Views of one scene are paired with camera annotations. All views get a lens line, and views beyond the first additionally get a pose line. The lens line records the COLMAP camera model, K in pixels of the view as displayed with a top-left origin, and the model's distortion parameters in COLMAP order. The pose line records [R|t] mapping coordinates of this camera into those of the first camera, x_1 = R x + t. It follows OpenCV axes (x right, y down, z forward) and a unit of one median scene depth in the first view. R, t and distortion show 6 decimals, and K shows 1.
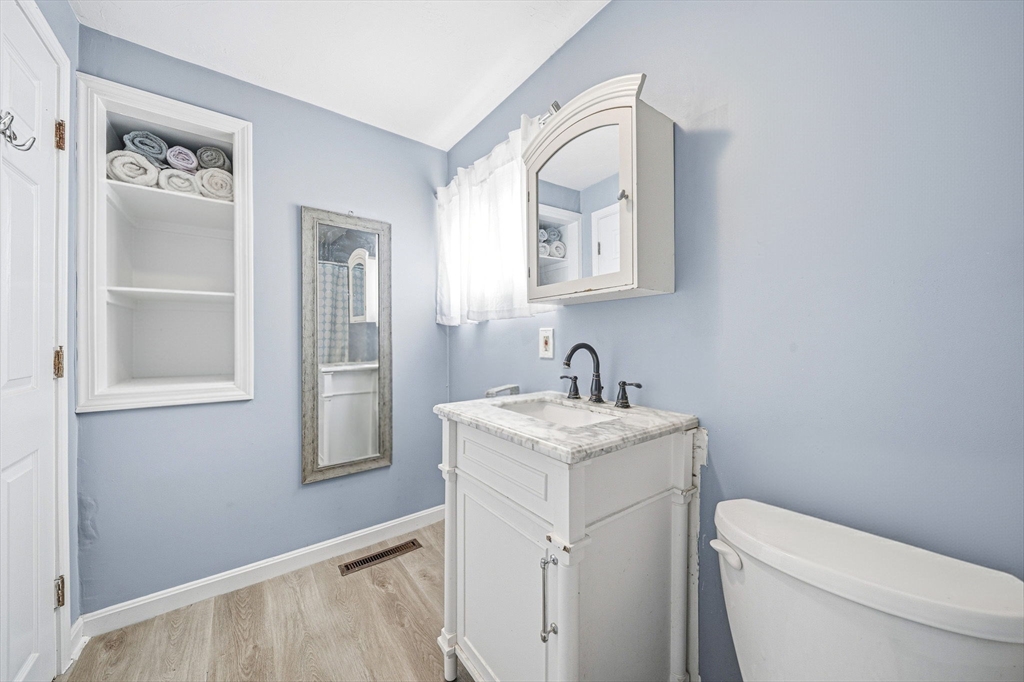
lens RADIAL K [[361.8, 0, 513.4], [0, 361.8, 342.4], [0, 0, 1]] dist [0.000219, -0.000238]
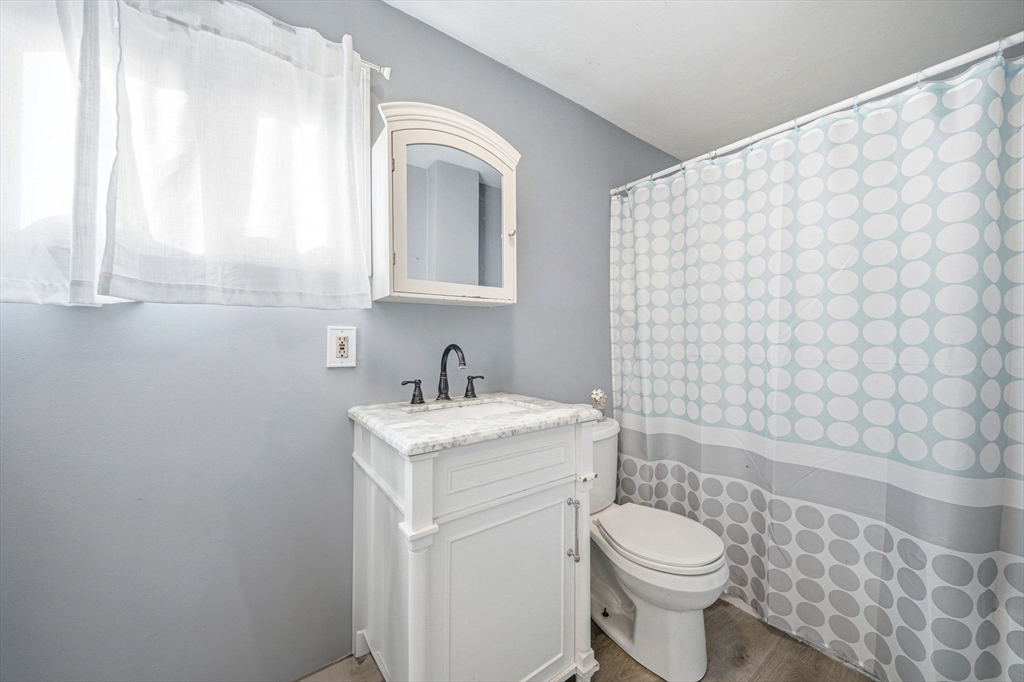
lens RADIAL K [[361.8, 0, 513.4], [0, 361.8, 342.4], [0, 0, 1]] dist [0.000219, -0.000238]
pose [[0.023872, -0.002591, 0.999712, -0.806407], [0.012812, 0.999915, 0.002286, -0.003349], [-0.999633, 0.012754, 0.023903, 0.754242]]
